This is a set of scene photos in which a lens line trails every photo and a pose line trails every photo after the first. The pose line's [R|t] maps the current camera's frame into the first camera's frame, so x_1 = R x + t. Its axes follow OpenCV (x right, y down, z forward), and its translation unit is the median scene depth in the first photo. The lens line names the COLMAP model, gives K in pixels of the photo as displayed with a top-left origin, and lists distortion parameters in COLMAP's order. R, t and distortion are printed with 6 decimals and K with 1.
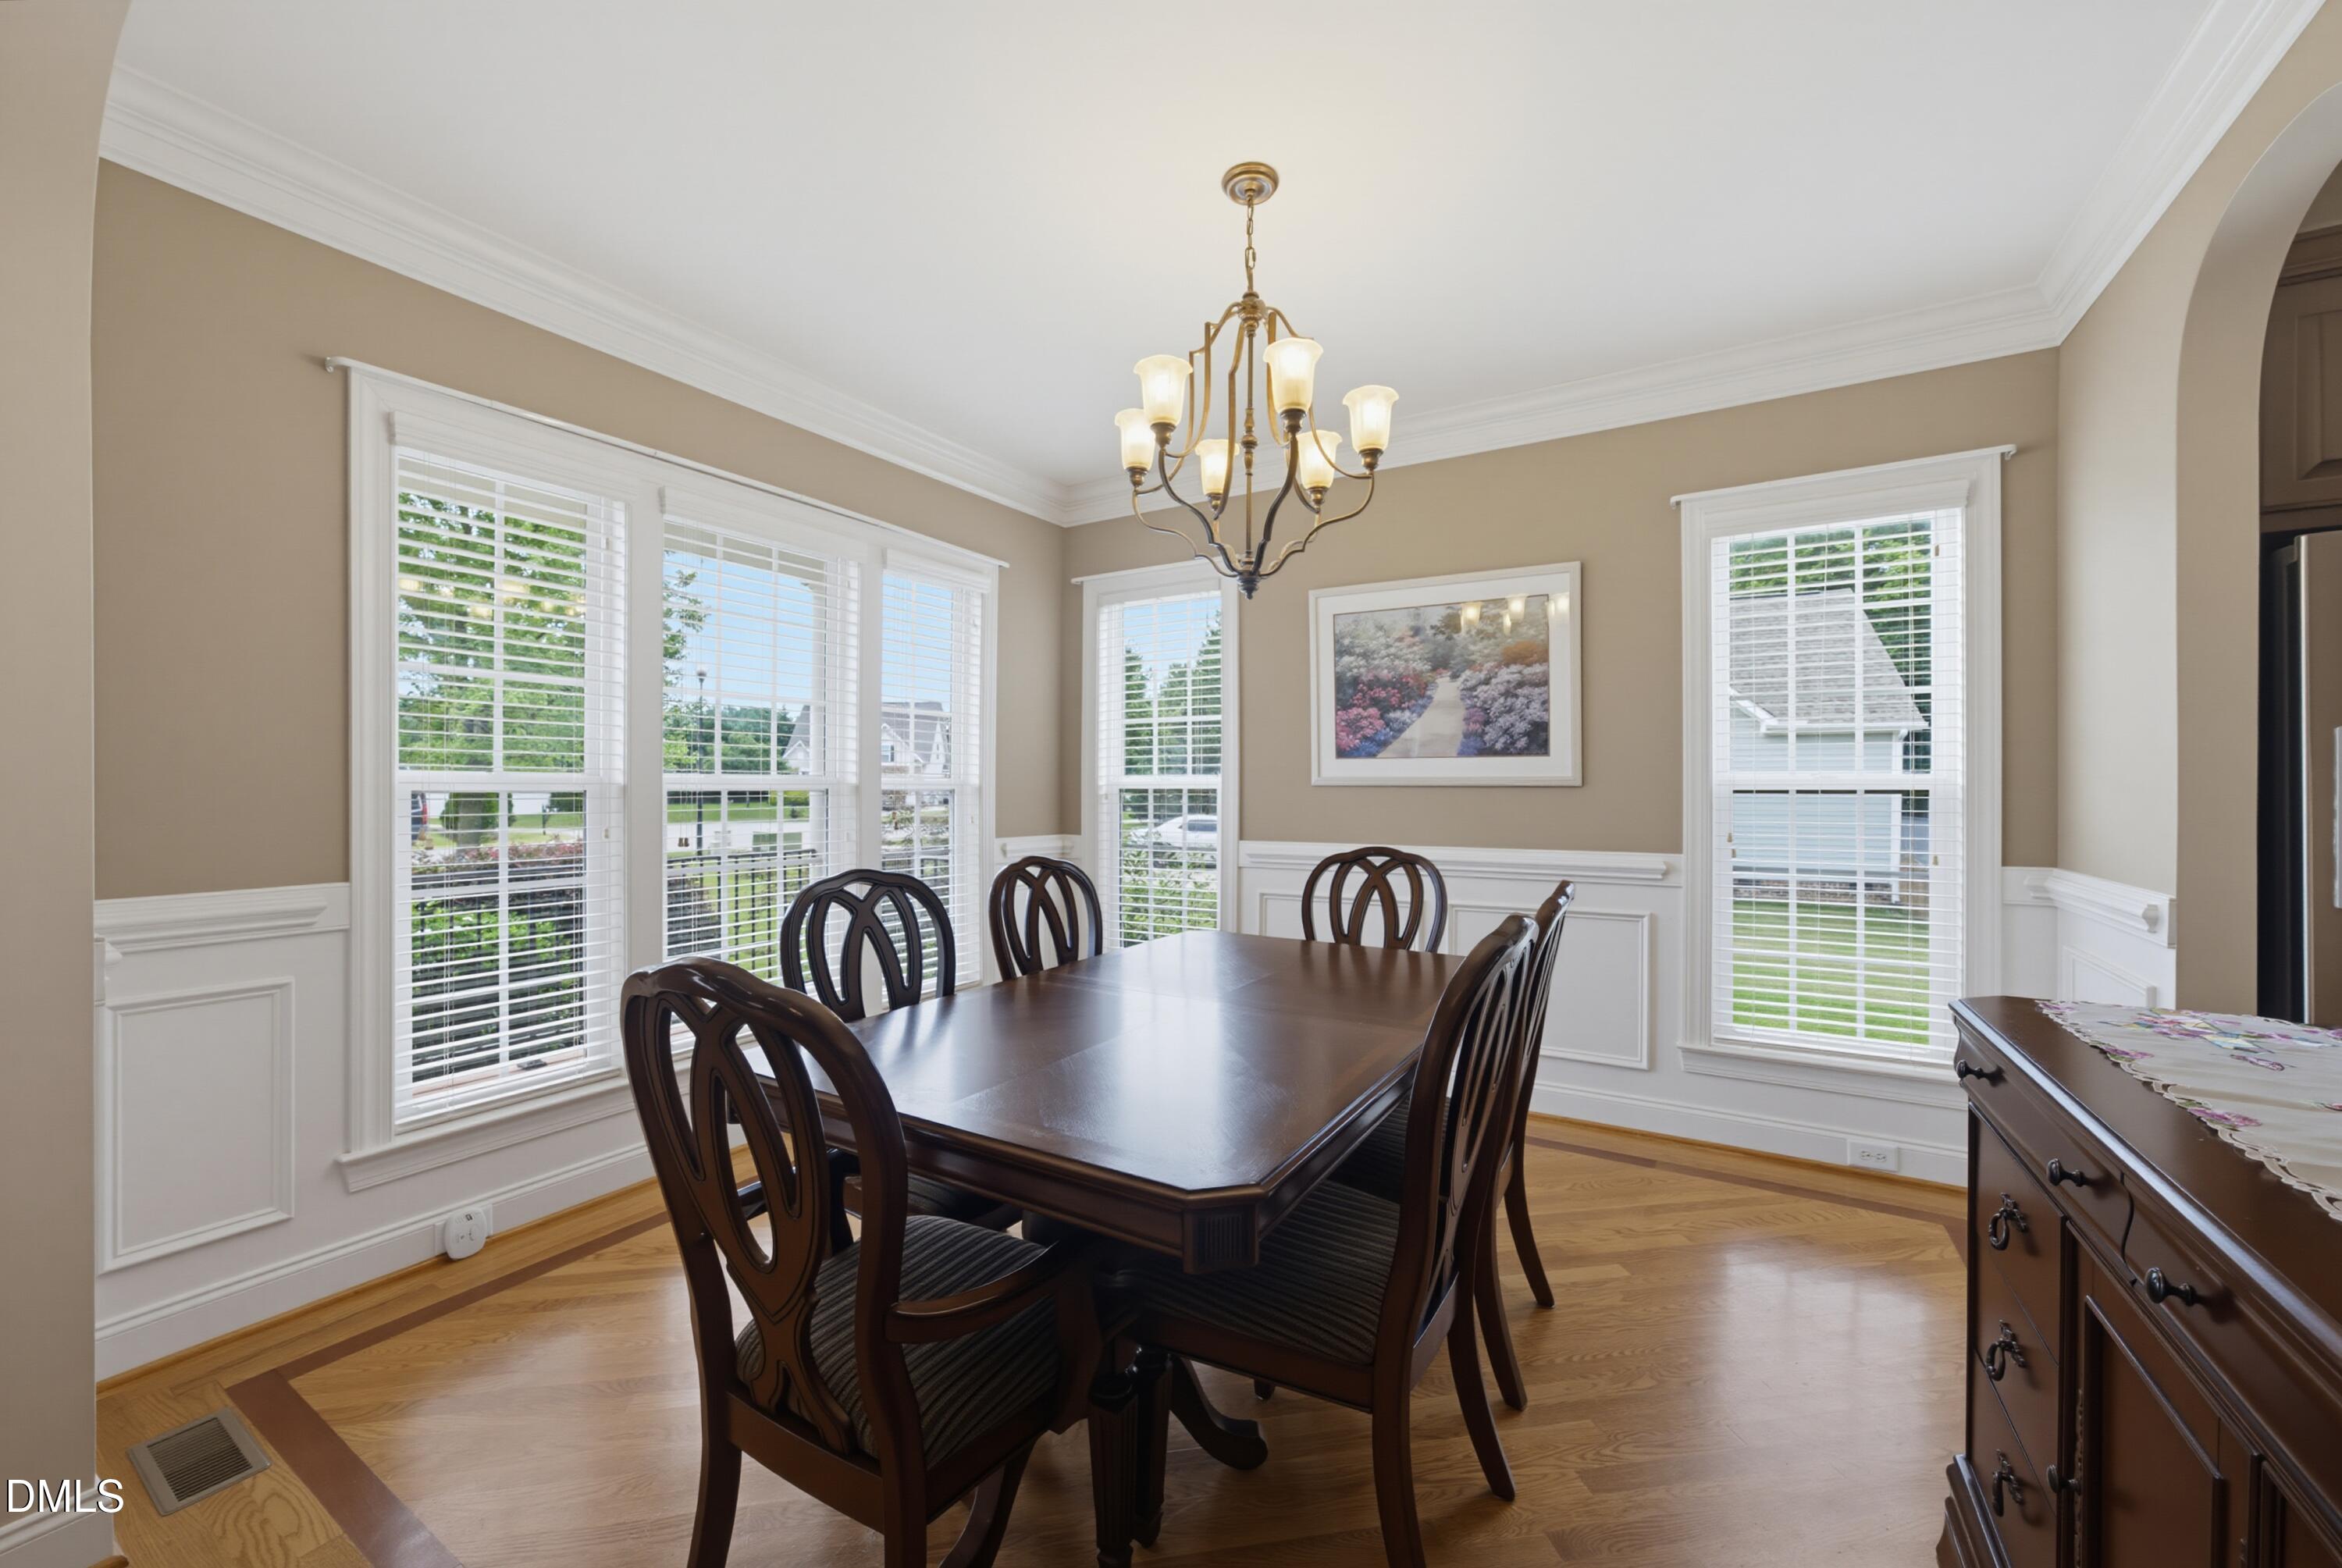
lens RADIAL K [[954.9, 0, 1189.4], [0, 954.9, 784.9], [0, 0, 1]] dist [-0.065619, 0.049217]
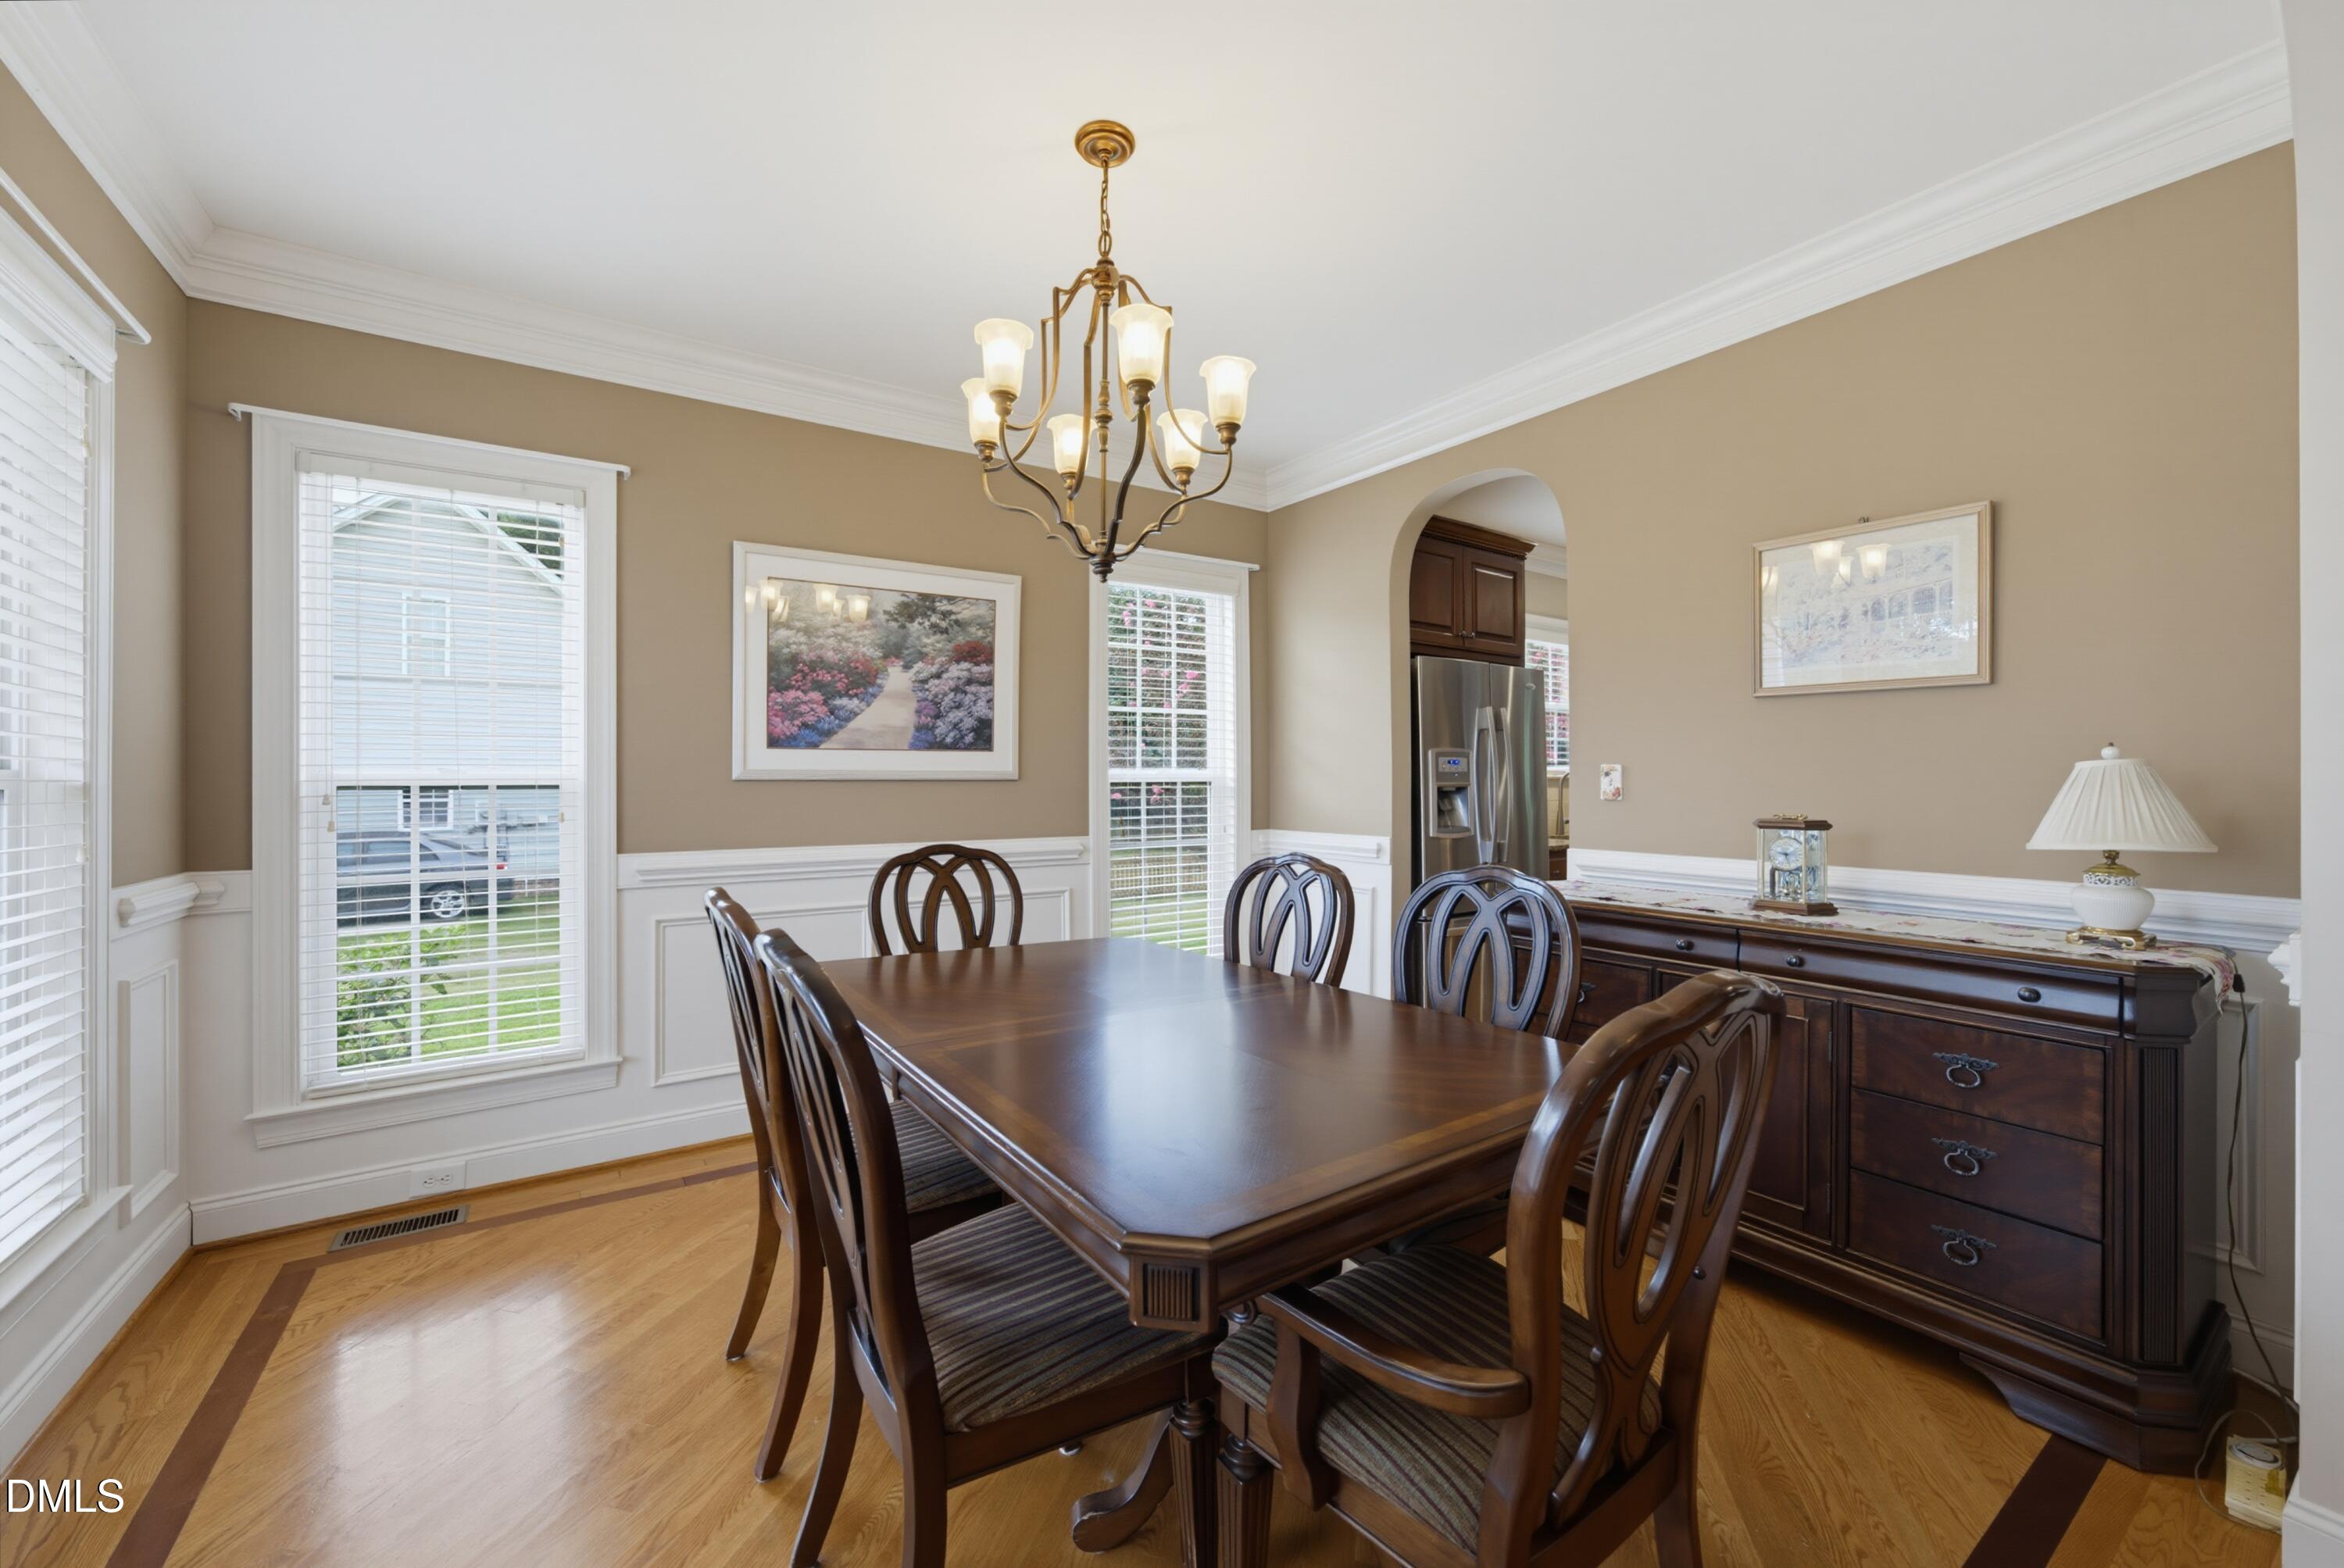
lens RADIAL K [[955.8, 0, 1190.4], [0, 955.8, 784.9], [0, 0, 1]] dist [-0.065619, 0.049217]
pose [[0.408985, -0.007798, 0.912508, -0.502061], [0.001206, 0.999967, 0.008005, -0.001252], [-0.912540, -0.002173, 0.408981, 0.348479]]
